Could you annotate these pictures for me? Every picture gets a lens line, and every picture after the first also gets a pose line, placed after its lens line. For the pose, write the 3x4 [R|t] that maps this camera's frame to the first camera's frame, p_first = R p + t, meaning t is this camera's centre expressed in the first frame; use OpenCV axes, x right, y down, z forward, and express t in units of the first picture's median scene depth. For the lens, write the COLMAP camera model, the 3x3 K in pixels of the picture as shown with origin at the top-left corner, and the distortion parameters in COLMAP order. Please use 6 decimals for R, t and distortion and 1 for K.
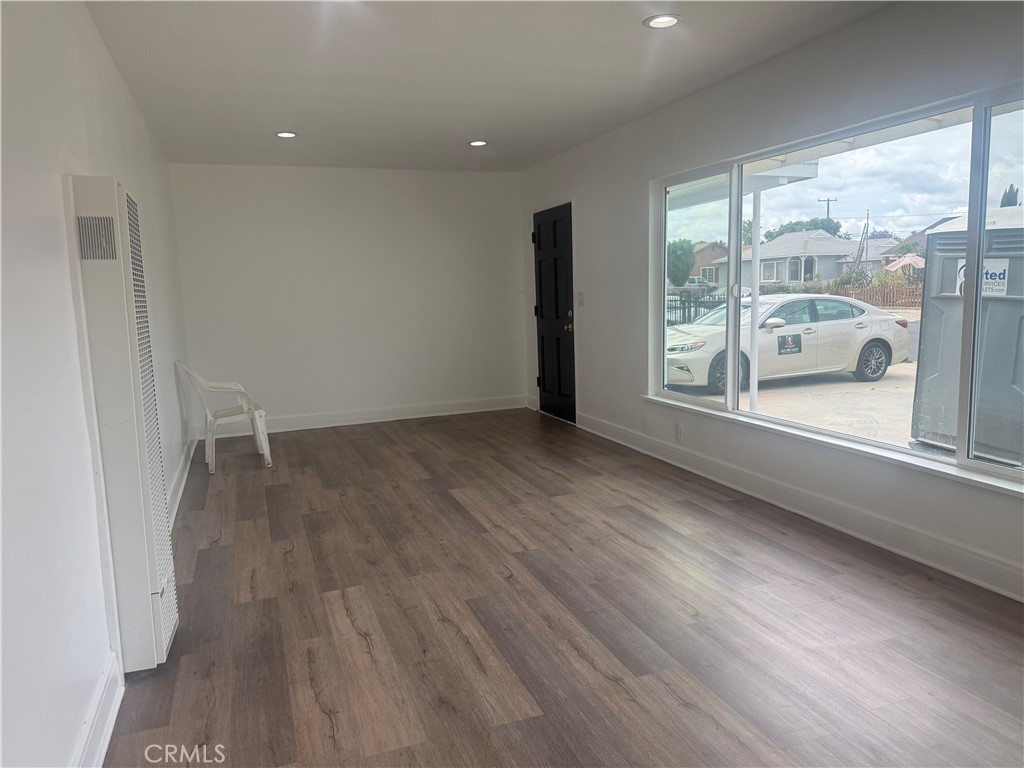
lens RADIAL K [[726.0, 0, 512.0], [0, 726.0, 384.0], [0, 0, 1]] dist [0.139955, -0.190856]
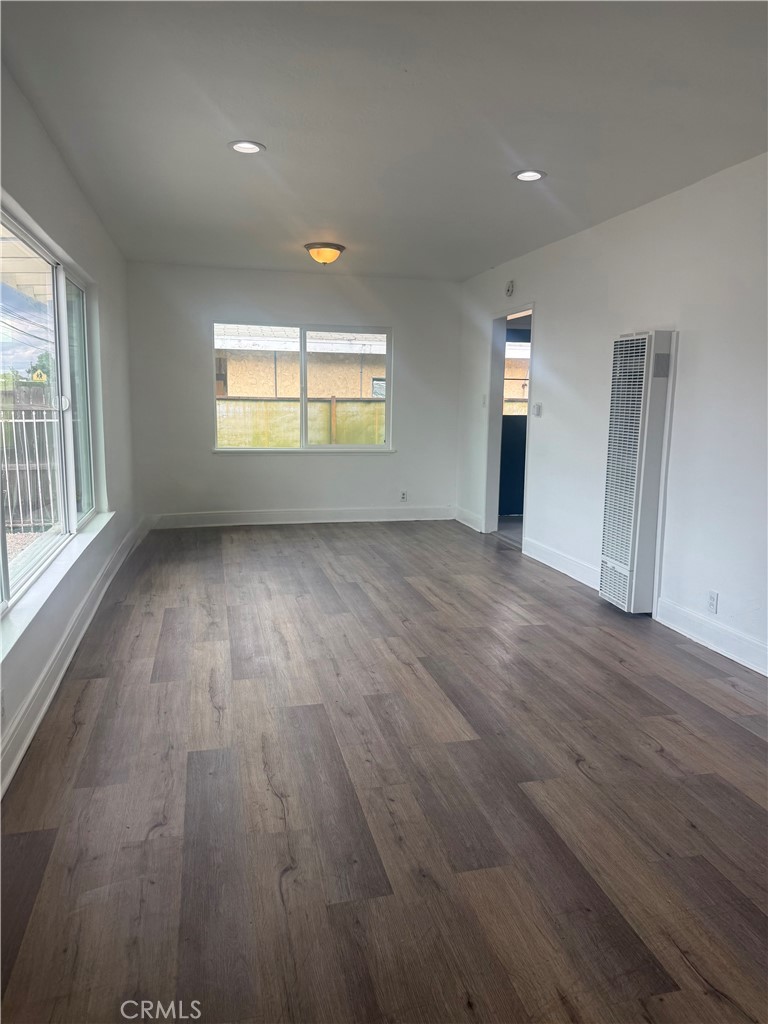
lens RADIAL K [[726.0, 0, 384.0], [0, 726.0, 512.0], [0, 0, 1]] dist [0.139955, -0.190856]
pose [[-0.993198, -0.000112, 0.116439, -0.092790], [0.032537, 0.959898, 0.278455, -0.225774], [-0.111801, 0.280349, -0.953365, 1.738588]]
